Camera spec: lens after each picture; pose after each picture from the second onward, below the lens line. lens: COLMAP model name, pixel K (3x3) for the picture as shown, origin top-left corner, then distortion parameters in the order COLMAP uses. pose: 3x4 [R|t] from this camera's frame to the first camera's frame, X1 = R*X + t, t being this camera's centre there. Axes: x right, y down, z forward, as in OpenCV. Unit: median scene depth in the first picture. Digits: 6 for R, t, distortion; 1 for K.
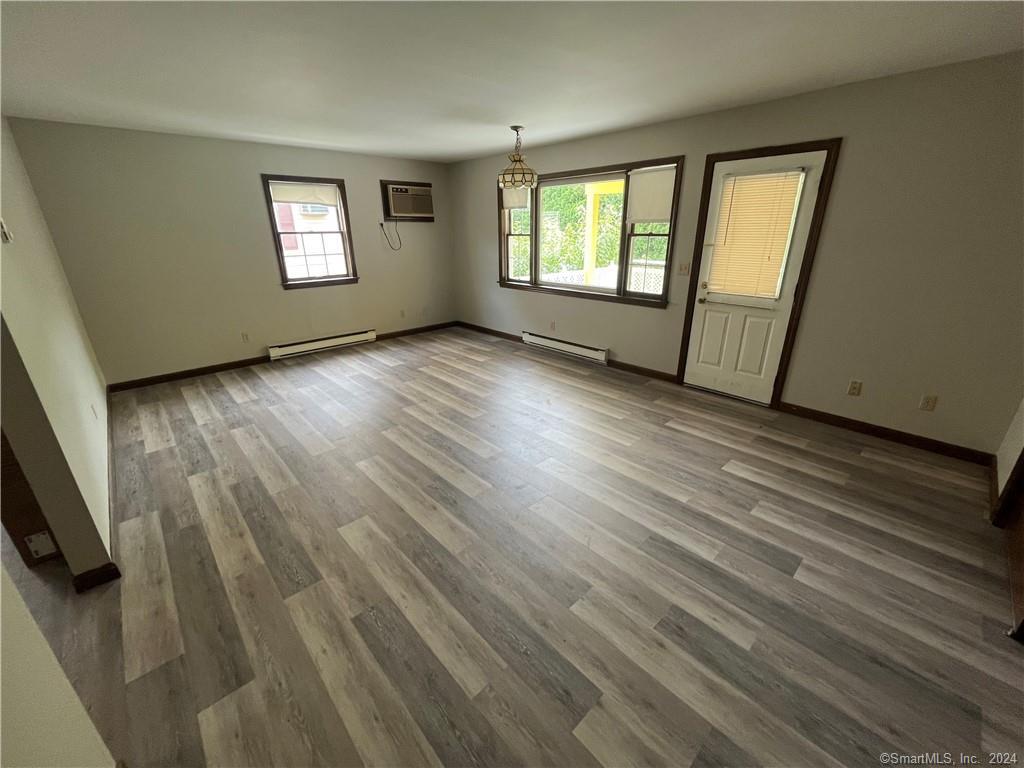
lens RADIAL K [[411.5, 0, 512.0], [0, 411.5, 384.0], [0, 0, 1]] dist [-0.002178, 0.000031]
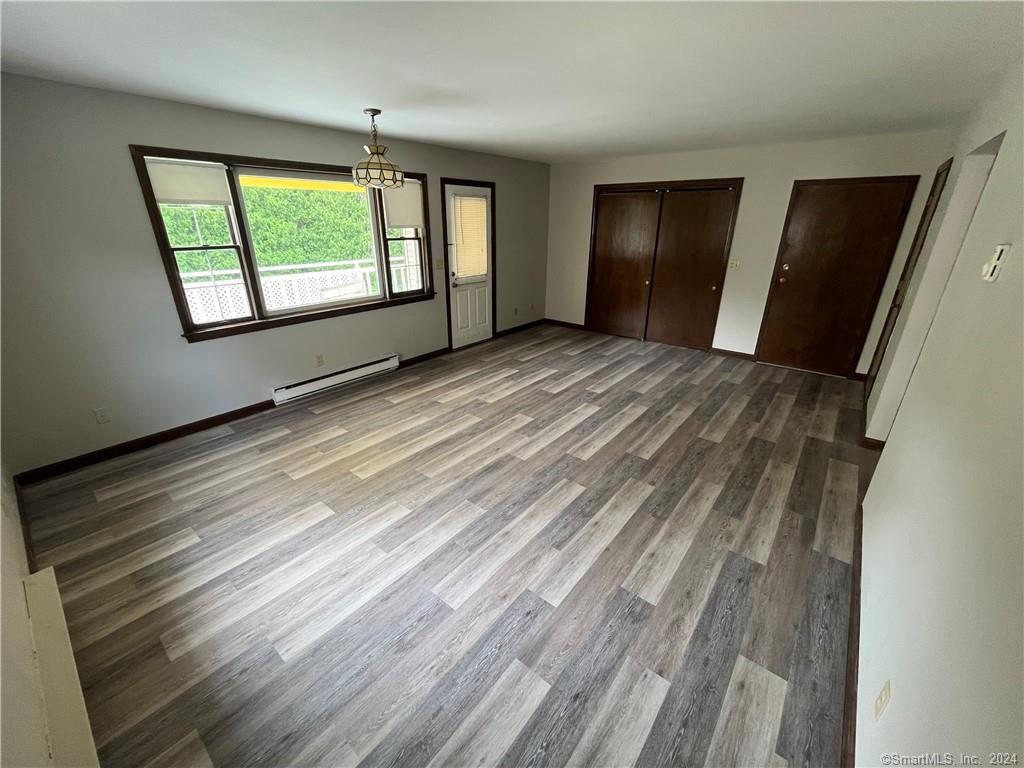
lens RADIAL K [[411.5, 0, 512.0], [0, 411.5, 384.0], [0, 0, 1]] dist [-0.002178, 0.000031]
pose [[-0.134108, -0.362129, 0.922430, -0.982699], [0.346803, 0.854825, 0.386009, -0.401152], [-0.928301, 0.371668, 0.010949, 0.974559]]
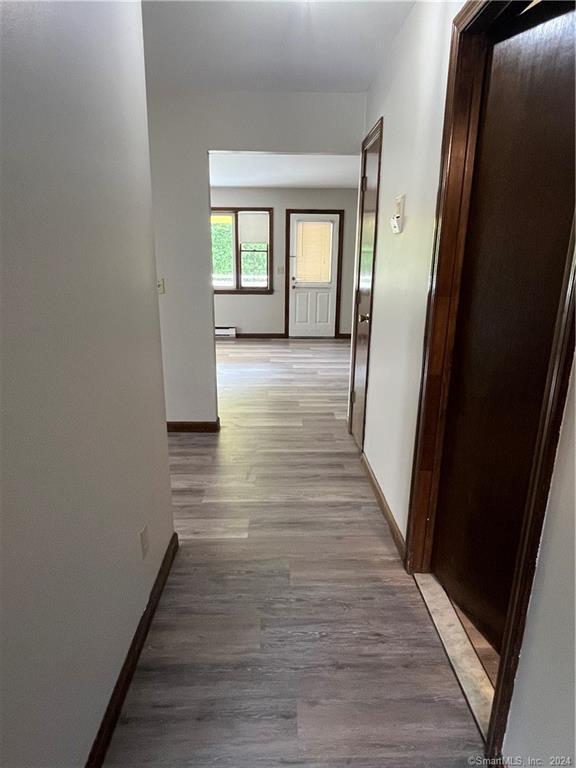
lens RADIAL K [[463.6, 0, 287.2], [0, 463.6, 399.1], [0, 0, 1]] dist [-0.000781, -0.000086]
pose [[0.664833, -0.208203, 0.717391, -1.171782], [0.248461, 0.967326, 0.050481, 0.170800], [-0.704460, 0.144682, 0.694840, -0.337888]]
